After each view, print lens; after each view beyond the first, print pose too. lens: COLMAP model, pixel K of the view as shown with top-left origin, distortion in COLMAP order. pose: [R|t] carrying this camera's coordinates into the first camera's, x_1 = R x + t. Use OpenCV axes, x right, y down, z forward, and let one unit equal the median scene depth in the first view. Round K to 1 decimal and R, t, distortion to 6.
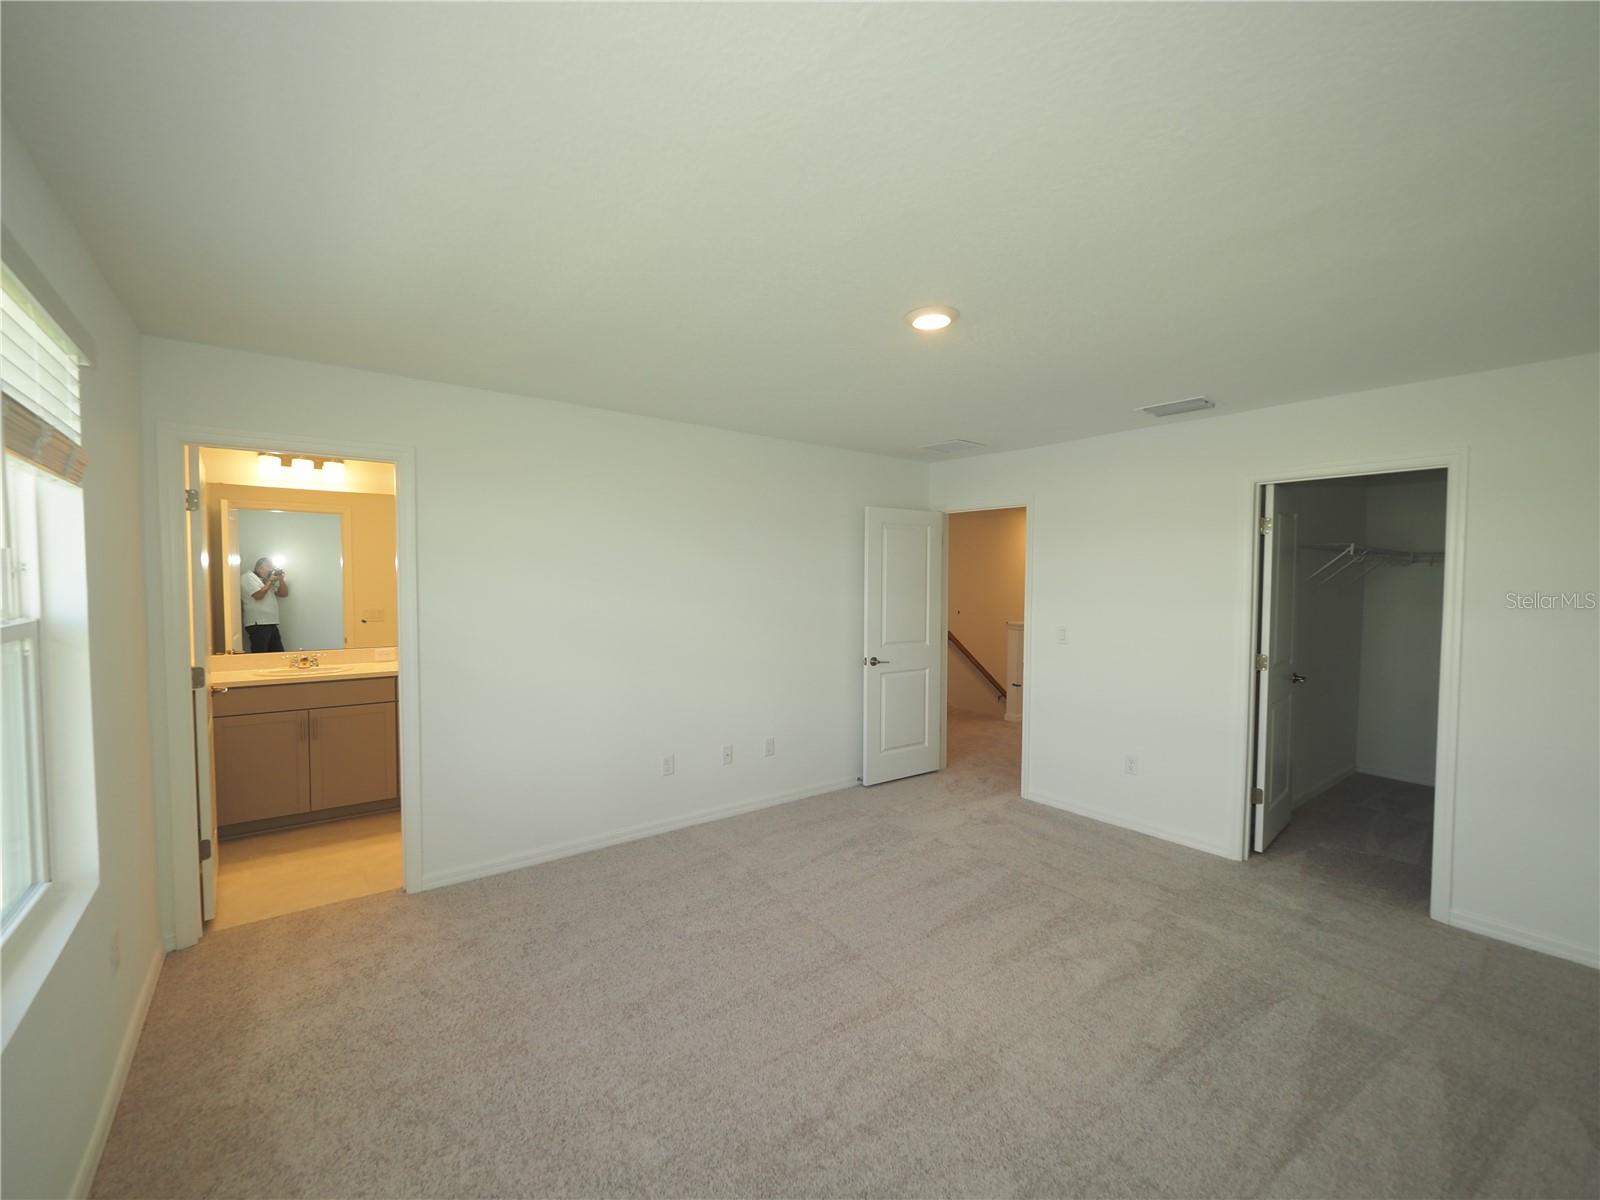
lens RADIAL K [[687.4, 0, 823.8], [0, 687.4, 598.2], [0, 0, 1]] dist [-0.003452, -0.000507]
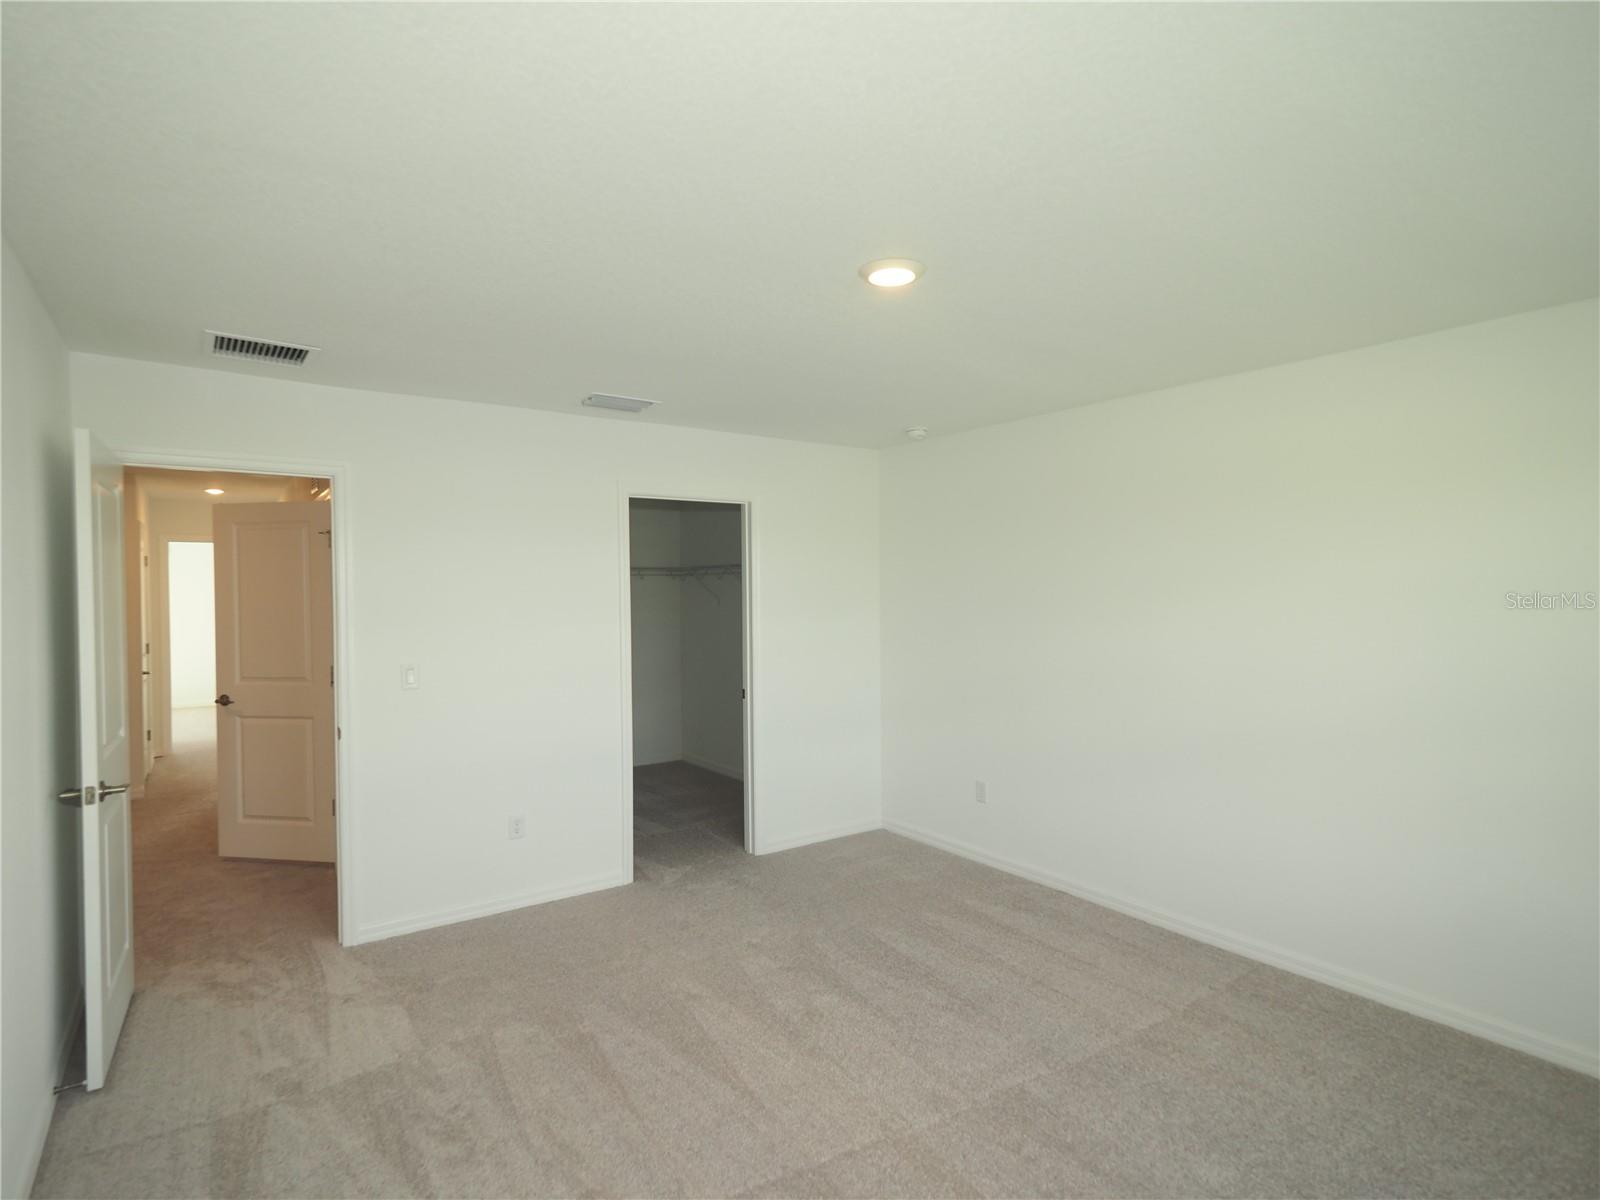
lens RADIAL K [[831.5, 0, 793.4], [0, 831.5, 590.6], [0, 0, 1]] dist [-0.002041, 0.003387]
pose [[0.065097, -0.018370, 0.997710, -0.562631], [0.026843, 0.999501, 0.016651, -0.043995], [-0.997518, 0.025698, 0.065558, 0.704656]]
